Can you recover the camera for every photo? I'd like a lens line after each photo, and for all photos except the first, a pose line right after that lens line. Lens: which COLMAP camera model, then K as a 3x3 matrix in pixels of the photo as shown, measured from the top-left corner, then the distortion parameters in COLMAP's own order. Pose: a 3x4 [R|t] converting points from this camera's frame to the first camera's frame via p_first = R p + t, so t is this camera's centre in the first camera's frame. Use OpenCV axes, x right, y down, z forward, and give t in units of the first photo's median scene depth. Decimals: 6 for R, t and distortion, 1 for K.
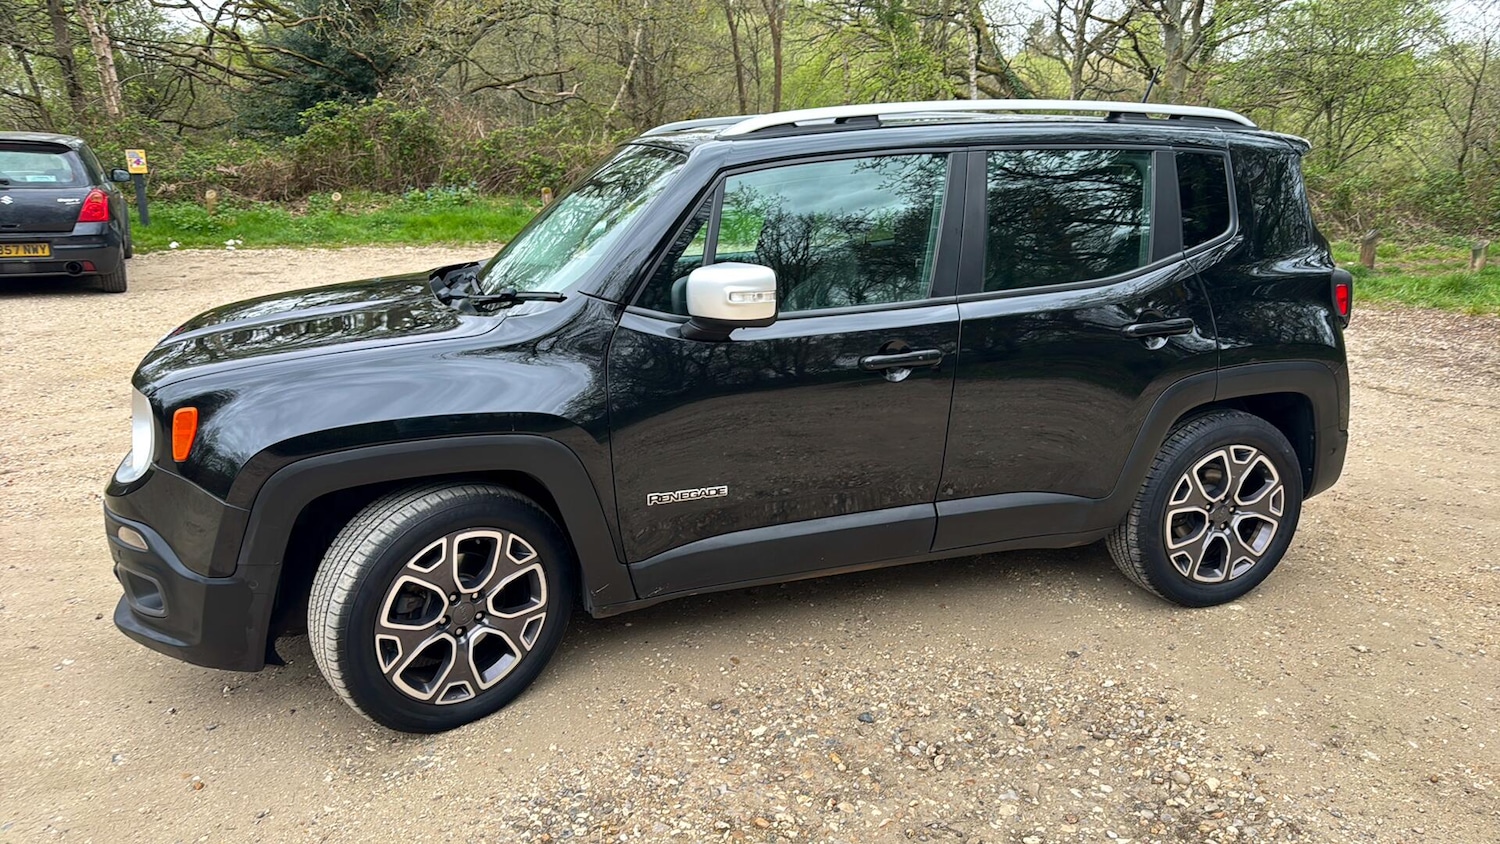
lens RADIAL K [[1005.5, 0, 750.8], [0, 1005.5, 418.8], [0, 0, 1]] dist [0.061449, -0.071548]
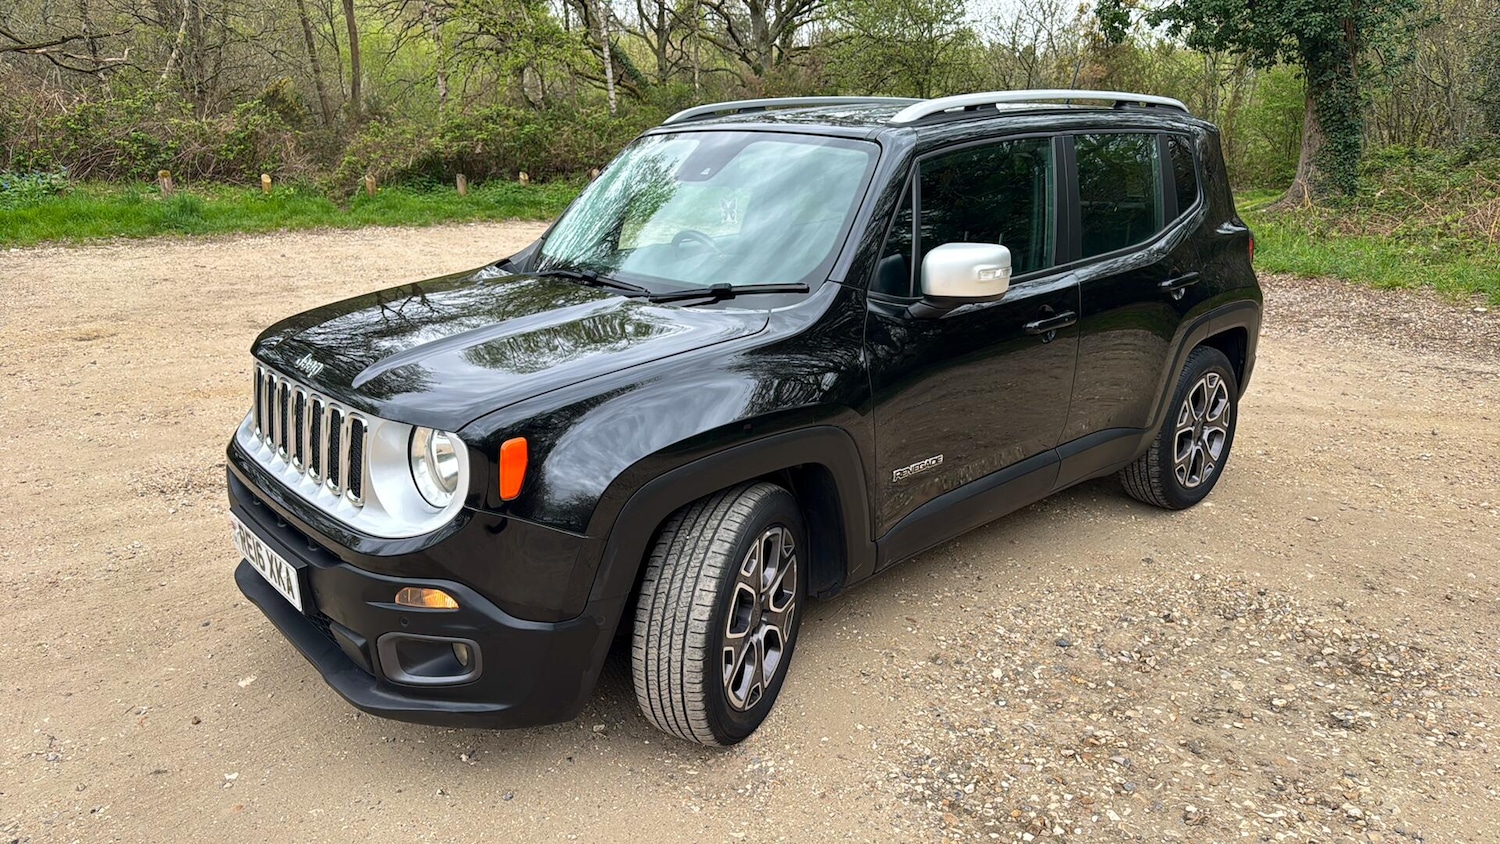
lens RADIAL K [[1005.5, 0, 745.0], [0, 1005.5, 421.3], [0, 0, 1]] dist [0.061449, -0.071548]
pose [[0.915900, -0.116261, 0.384201, -0.601046], [0.106366, 0.993216, 0.046985, -0.038908], [-0.387057, -0.002167, 0.922053, 0.094047]]
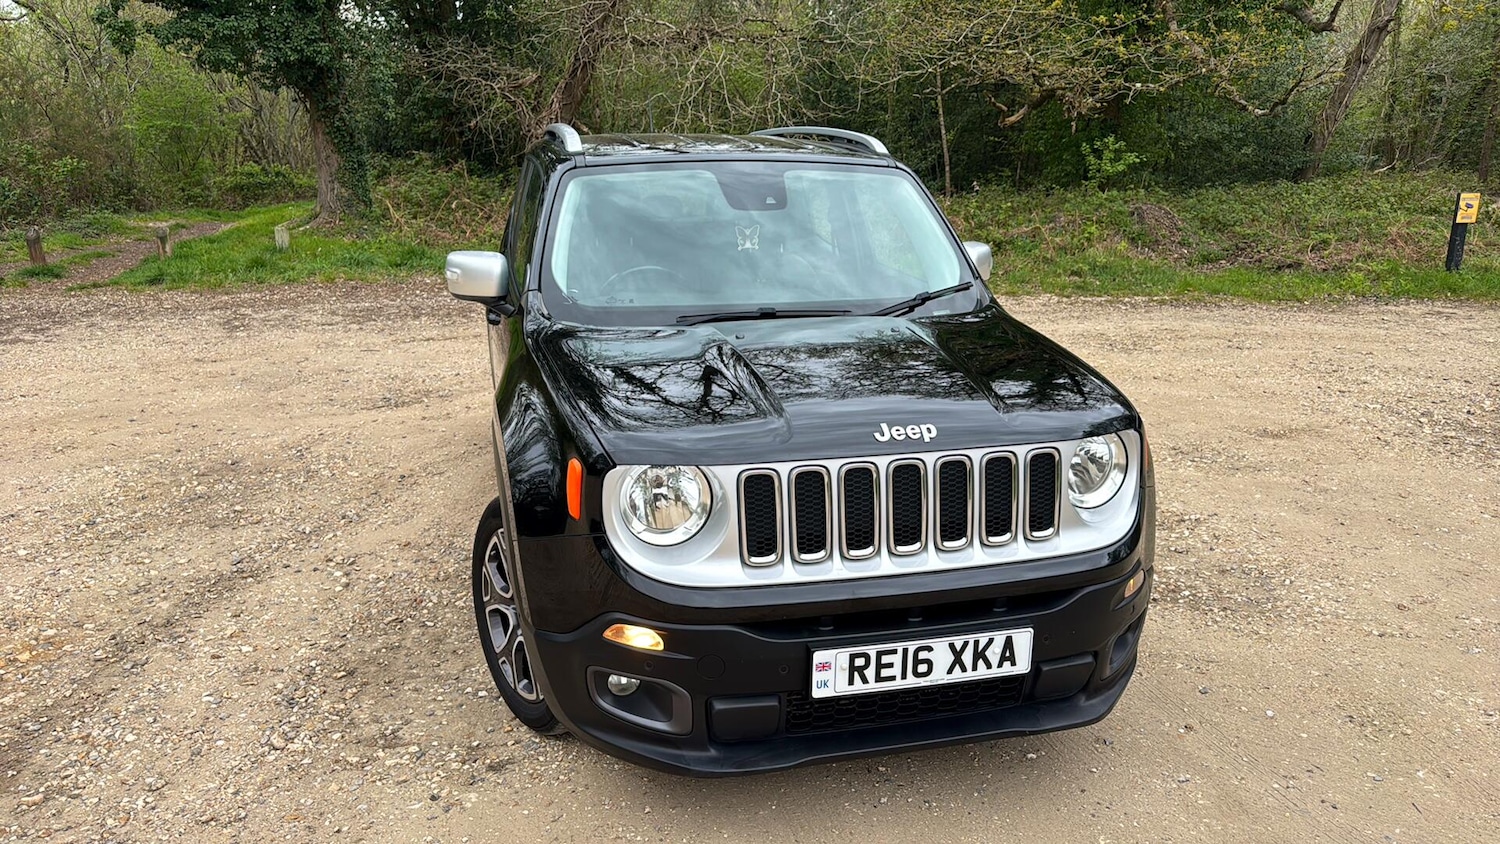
lens RADIAL K [[1005.5, 0, 742.7], [0, 1005.5, 418.7], [0, 0, 1]] dist [0.061449, -0.071548]
pose [[0.079811, -0.265571, 0.960782, -1.345599], [0.255909, 0.937011, 0.237742, -0.308730], [-0.963401, 0.226899, 0.142746, 1.048467]]
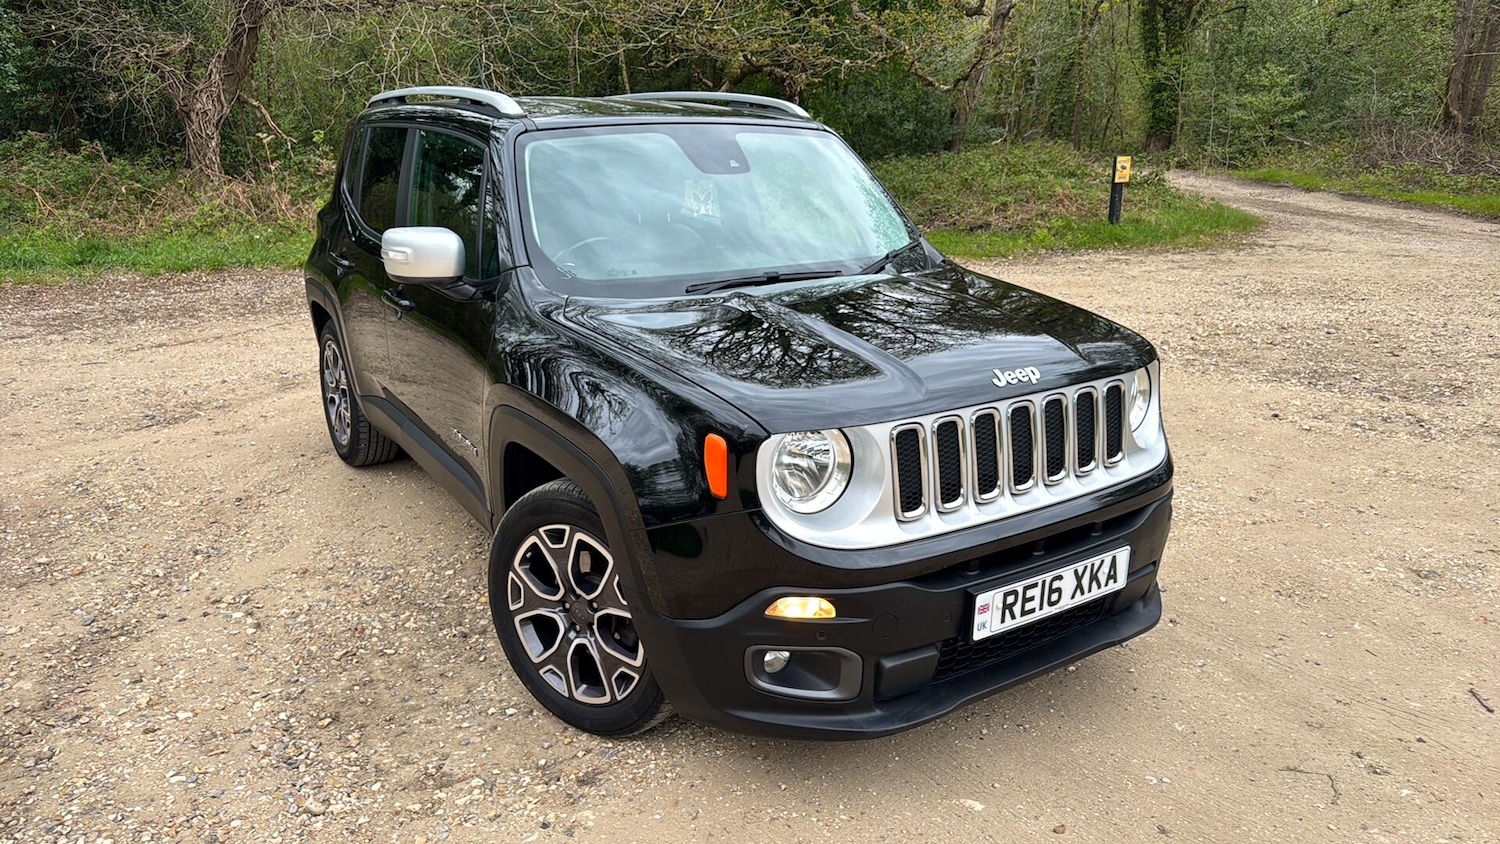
lens RADIAL K [[1005.5, 0, 743.8], [0, 1005.5, 422.8], [0, 0, 1]] dist [0.061449, -0.071548]
pose [[-0.246460, -0.279835, 0.927874, -1.301186], [0.254084, 0.905261, 0.340504, -0.378228], [-0.935254, 0.319678, -0.152009, 1.373858]]
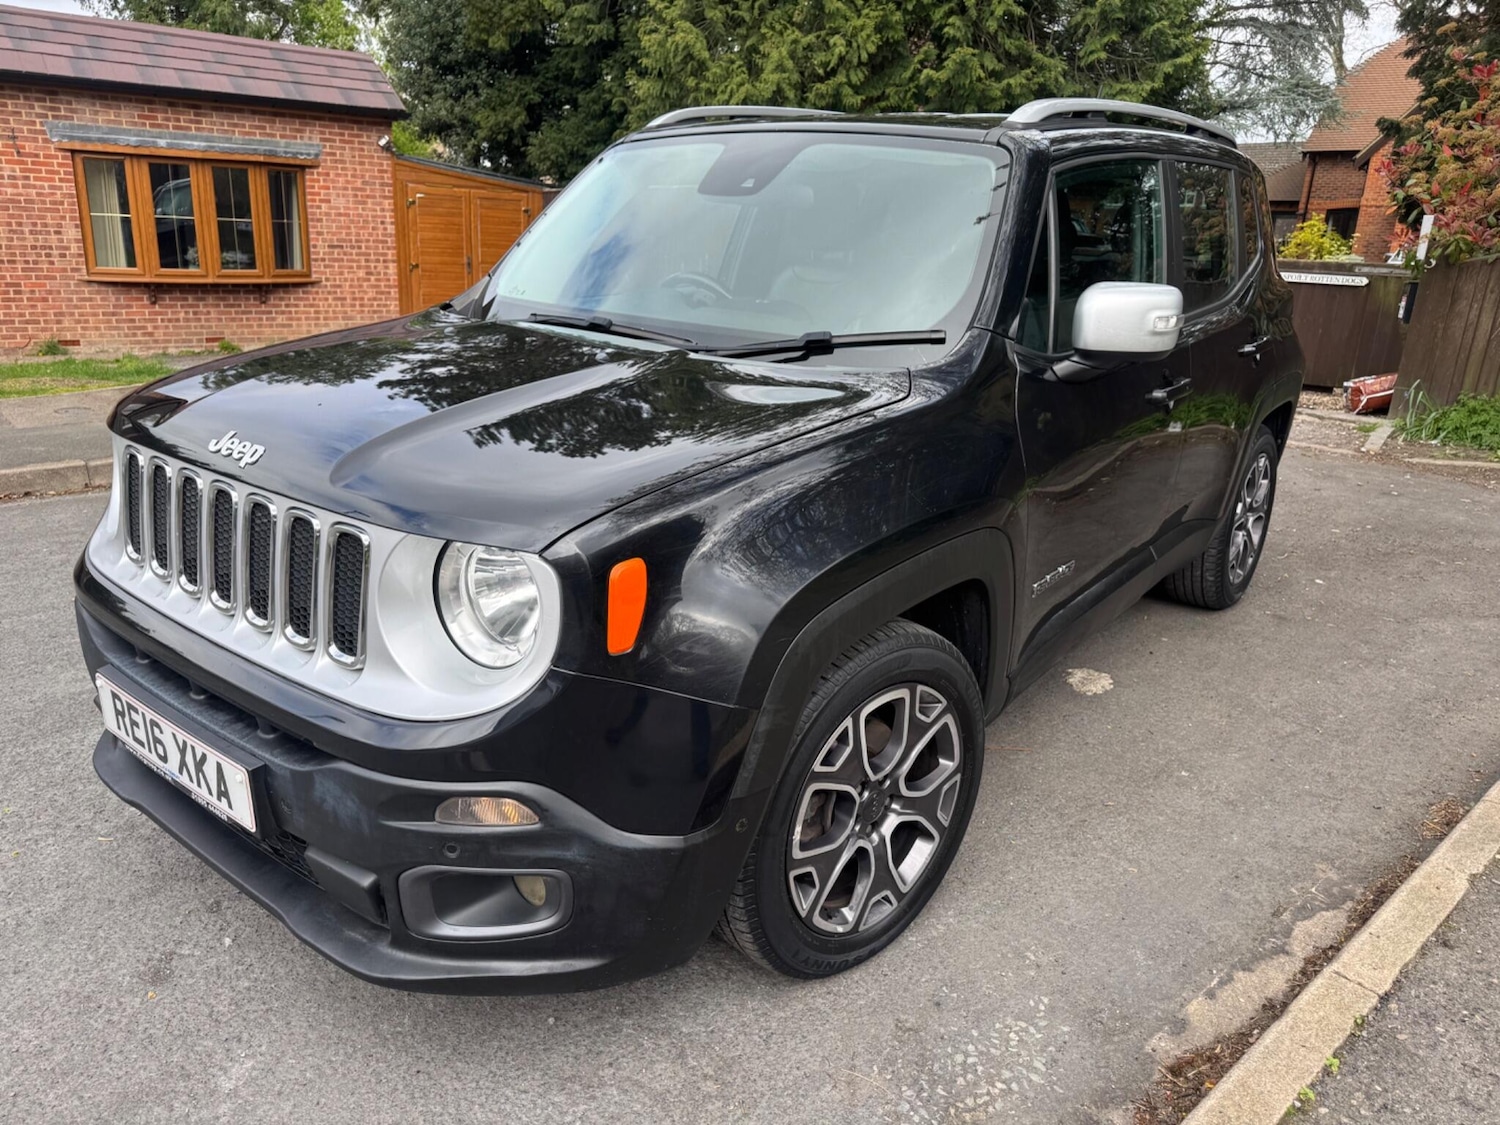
lens RADIAL K [[1056.2, 0, 762.0], [0, 1056.2, 553.1], [0, 0, 1]] dist [0.041829, 0.001214]
pose [[0.837760, -0.153309, 0.524074, -0.678594], [0.110256, 0.987501, 0.112627, -0.062233], [-0.534791, -0.036572, 0.844193, 0.383329]]
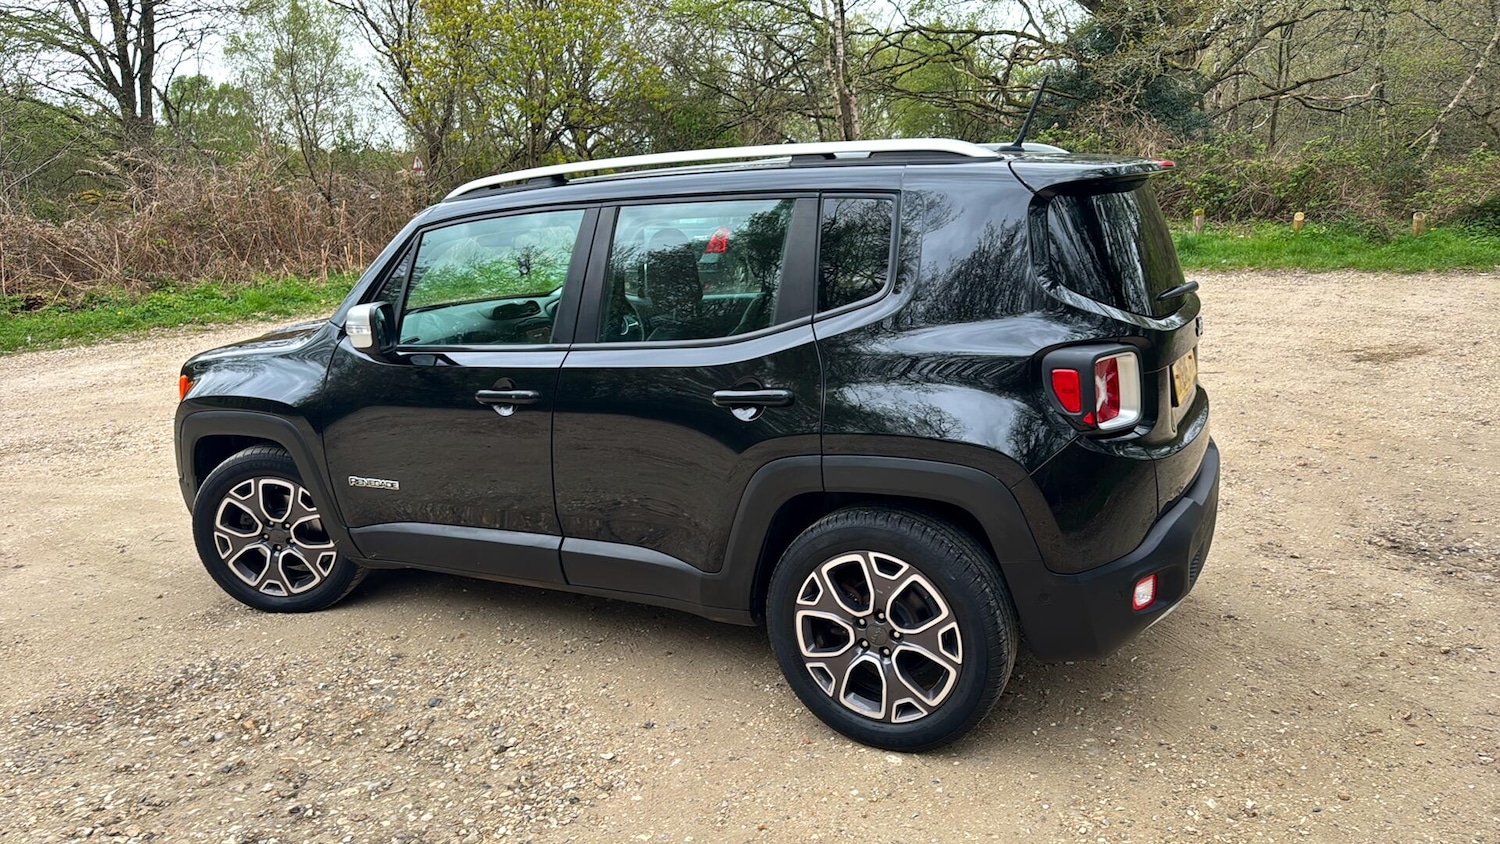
lens RADIAL K [[1005.5, 0, 743.1], [0, 1005.5, 414.0], [0, 0, 1]] dist [0.061449, -0.071548]
pose [[0.689662, 0.118599, -0.714353, 1.114520], [-0.135174, 0.990242, 0.033902, -0.111908], [0.711403, 0.073181, 0.698964, 0.409402]]
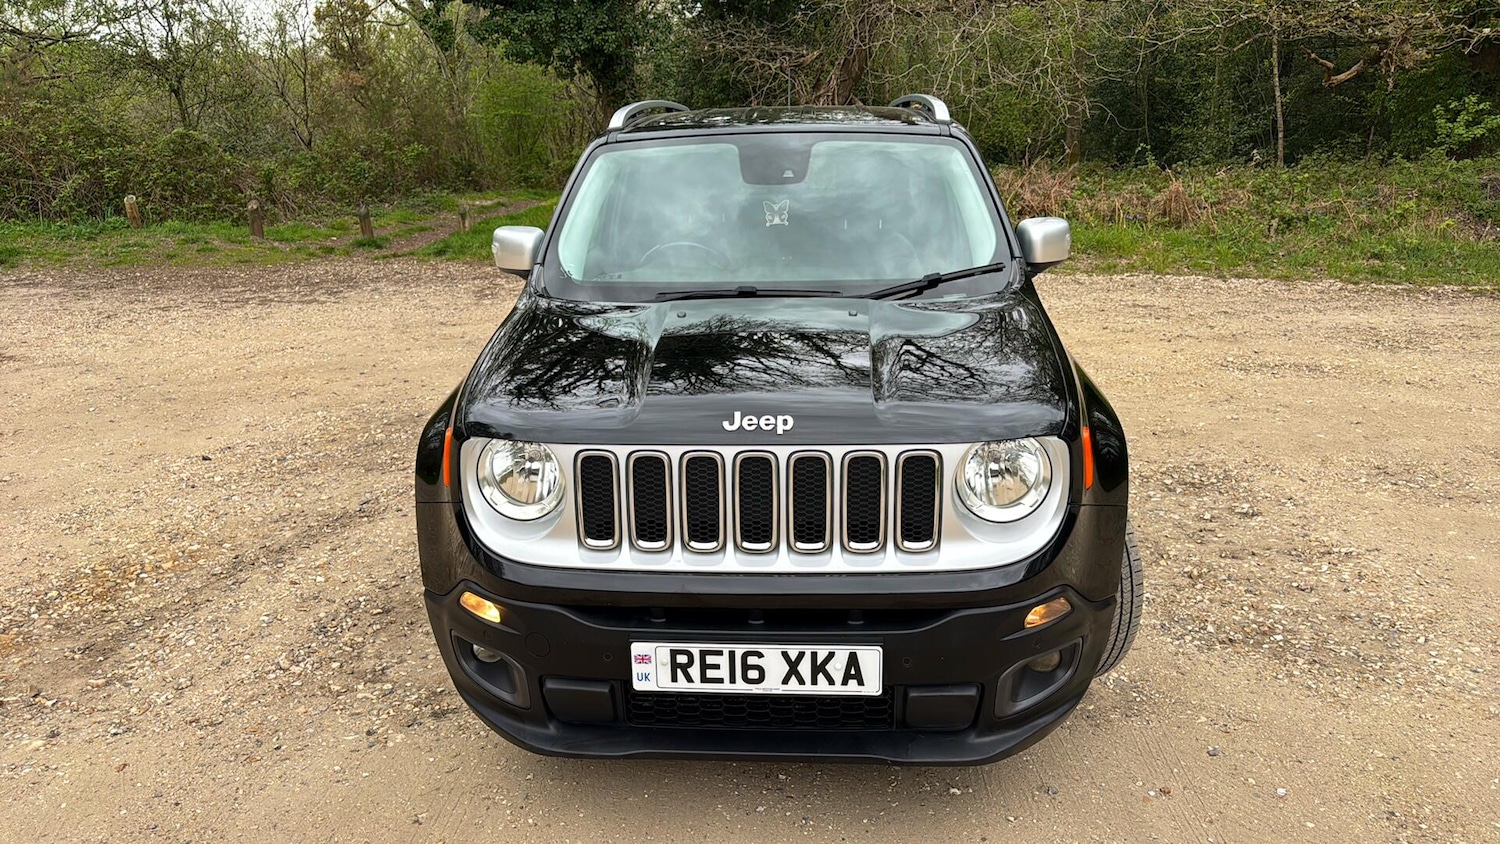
lens RADIAL K [[1005.5, 0, 744.0], [0, 1005.5, 418.3], [0, 0, 1]] dist [0.061449, -0.071548]
pose [[0.379008, -0.271661, 0.884620, -1.238968], [0.262432, 0.948247, 0.178763, -0.219062], [-0.887402, 0.164400, 0.430686, 0.742515]]
